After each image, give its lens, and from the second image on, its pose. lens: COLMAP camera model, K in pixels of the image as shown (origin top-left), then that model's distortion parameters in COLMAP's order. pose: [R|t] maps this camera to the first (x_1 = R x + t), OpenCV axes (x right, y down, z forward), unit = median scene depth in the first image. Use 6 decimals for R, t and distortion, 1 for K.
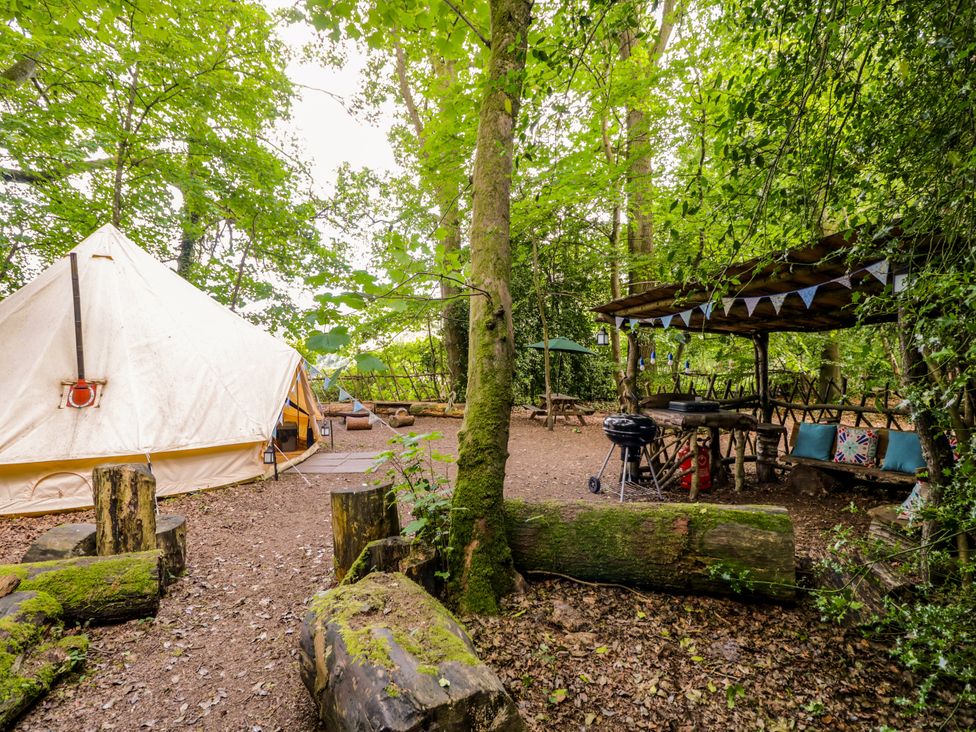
lens RADIAL K [[560.3, 0, 464.9], [0, 560.3, 371.8], [0, 0, 1]] dist [-0.001794, -0.000814]
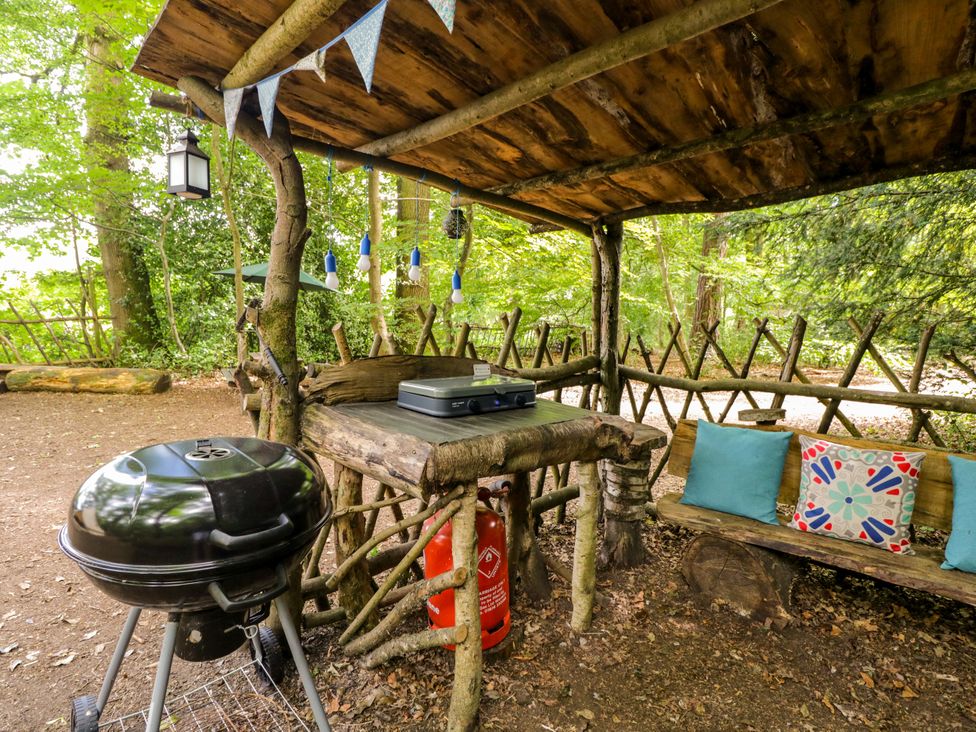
lens RADIAL K [[560.3, 0, 464.9], [0, 560.3, 371.8], [0, 0, 1]] dist [-0.001794, -0.000814]
pose [[0.931483, -0.013895, 0.363520, 0.271171], [-0.014611, 0.997035, 0.075549, 0.021372], [-0.363492, -0.075684, 0.928518, 0.657339]]
